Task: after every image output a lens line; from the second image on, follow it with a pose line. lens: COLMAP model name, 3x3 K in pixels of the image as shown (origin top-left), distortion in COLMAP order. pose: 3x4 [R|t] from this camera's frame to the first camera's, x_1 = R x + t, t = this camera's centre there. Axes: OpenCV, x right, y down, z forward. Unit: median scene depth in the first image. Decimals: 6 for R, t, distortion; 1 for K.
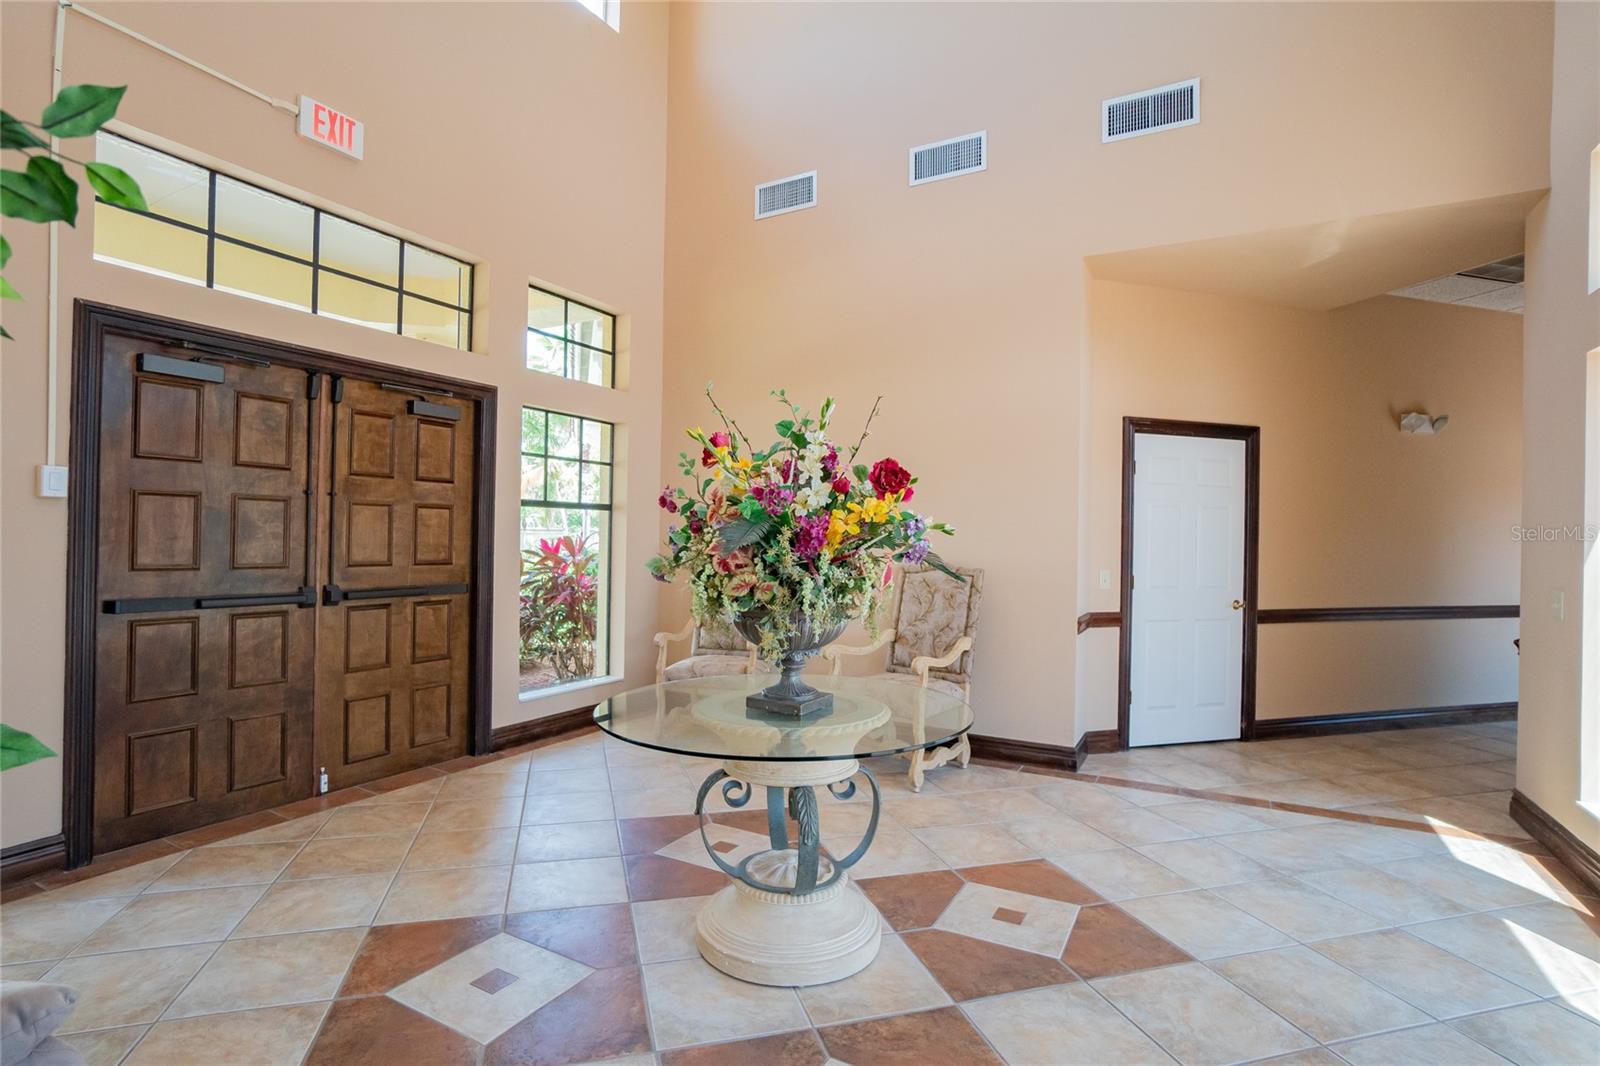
lens RADIAL K [[779.1, 0, 800.0], [0, 779.1, 533.0], [0, 0, 1]] dist [0.000970, 0.000291]
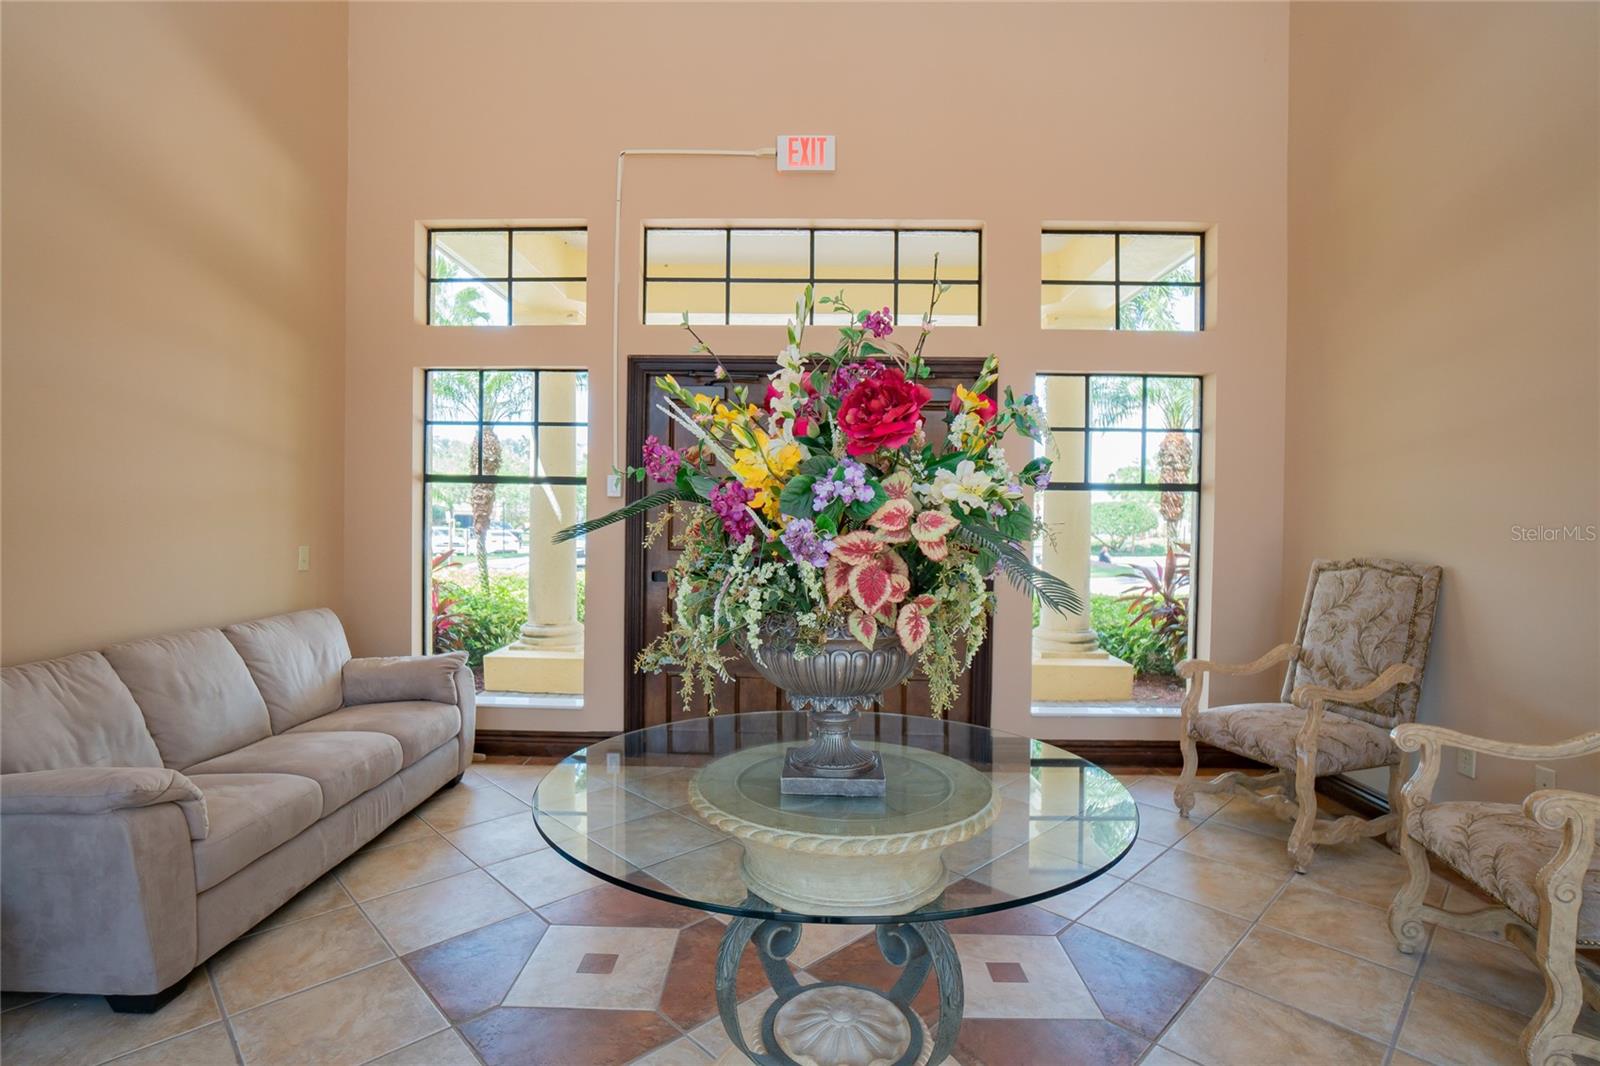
lens RADIAL K [[782.7, 0, 791.2], [0, 782.7, 537.2], [0, 0, 1]] dist [-0.050382, 0.024580]
pose [[0.482354, -0.002933, -0.875971, 0.298969], [0.003120, 0.999994, -0.001630, 0.020199], [0.875971, -0.001947, 0.482360, 0.399324]]
